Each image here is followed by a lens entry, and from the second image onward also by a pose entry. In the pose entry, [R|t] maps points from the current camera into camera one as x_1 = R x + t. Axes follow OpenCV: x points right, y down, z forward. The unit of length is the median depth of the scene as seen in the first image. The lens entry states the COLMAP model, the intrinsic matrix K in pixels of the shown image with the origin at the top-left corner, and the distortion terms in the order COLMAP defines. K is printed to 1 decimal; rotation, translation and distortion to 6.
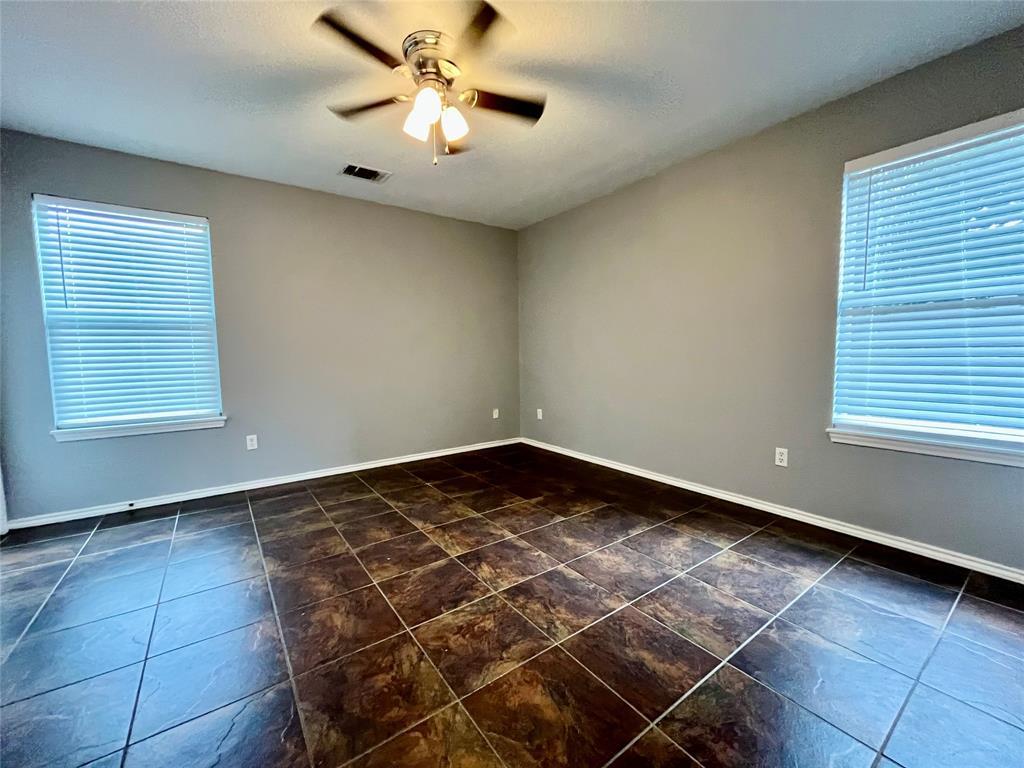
lens RADIAL K [[411.8, 0, 511.4], [0, 411.8, 384.2], [0, 0, 1]] dist [0.000792, 0.000155]
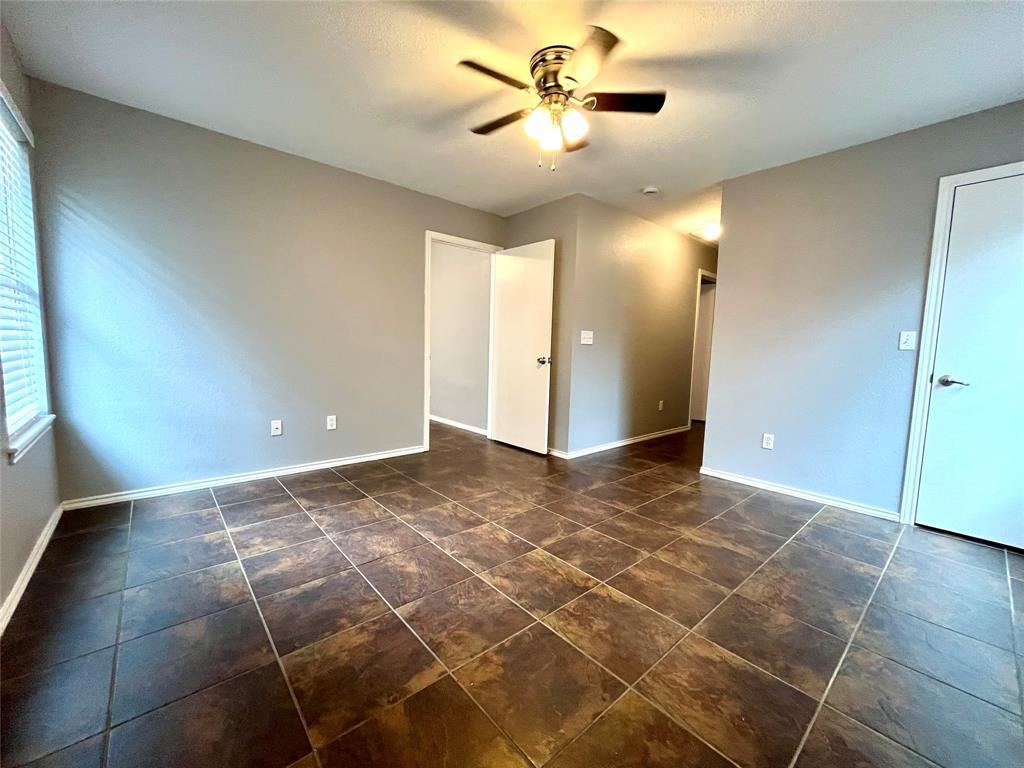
lens RADIAL K [[411.8, 0, 512.2], [0, 411.8, 384.6], [0, 0, 1]] dist [0.000792, 0.000155]
pose [[-0.995374, -0.005986, -0.095892, 0.020999], [-0.022345, 0.985112, 0.170454, -0.140175], [0.093444, 0.171808, -0.980689, 1.885774]]
